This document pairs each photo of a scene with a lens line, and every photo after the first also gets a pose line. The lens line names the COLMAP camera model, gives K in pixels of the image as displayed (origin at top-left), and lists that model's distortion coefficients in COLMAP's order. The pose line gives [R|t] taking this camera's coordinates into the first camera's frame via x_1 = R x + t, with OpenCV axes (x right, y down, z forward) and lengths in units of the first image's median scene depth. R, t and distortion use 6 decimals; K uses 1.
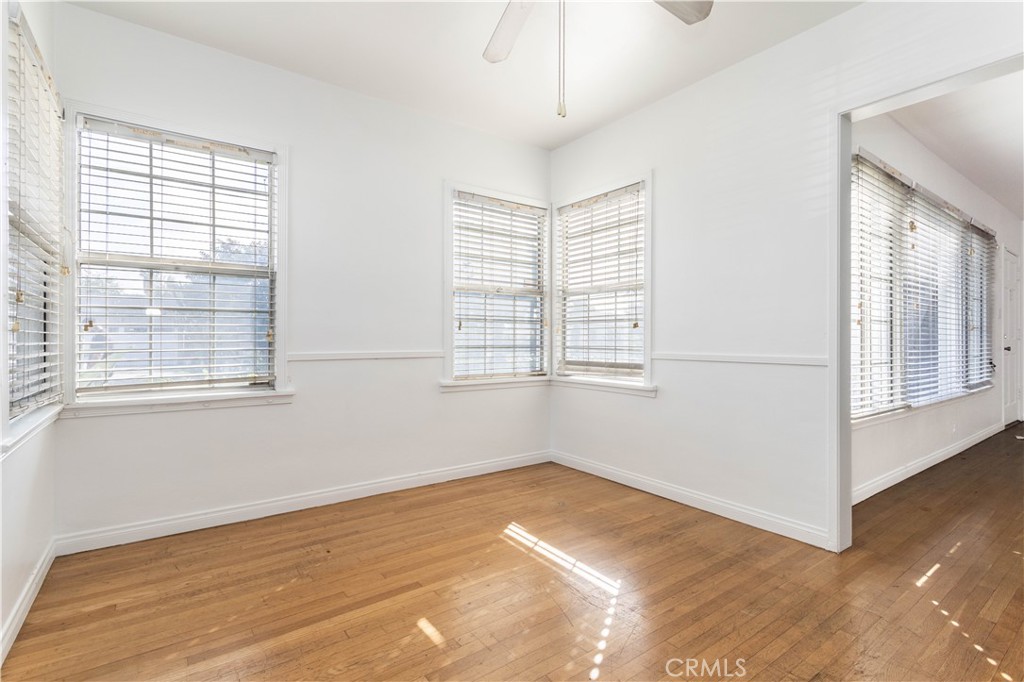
lens RADIAL K [[477.0, 0, 512.8], [0, 477.0, 340.4], [0, 0, 1]] dist [-0.002532, 0.000008]
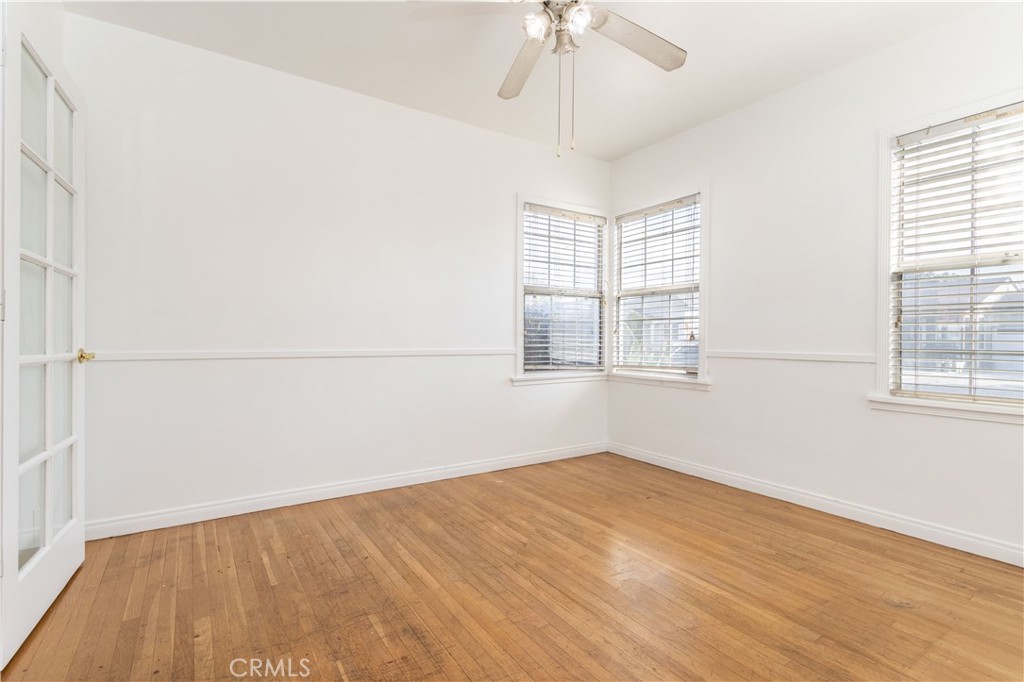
lens RADIAL K [[477.0, 0, 512.8], [0, 477.0, 340.4], [0, 0, 1]] dist [-0.002532, 0.000008]
pose [[-0.033379, 0.005714, -0.999426, 0.816006], [-0.007532, 0.999954, 0.005969, -0.003166], [0.999414, 0.007727, -0.033335, 0.562361]]
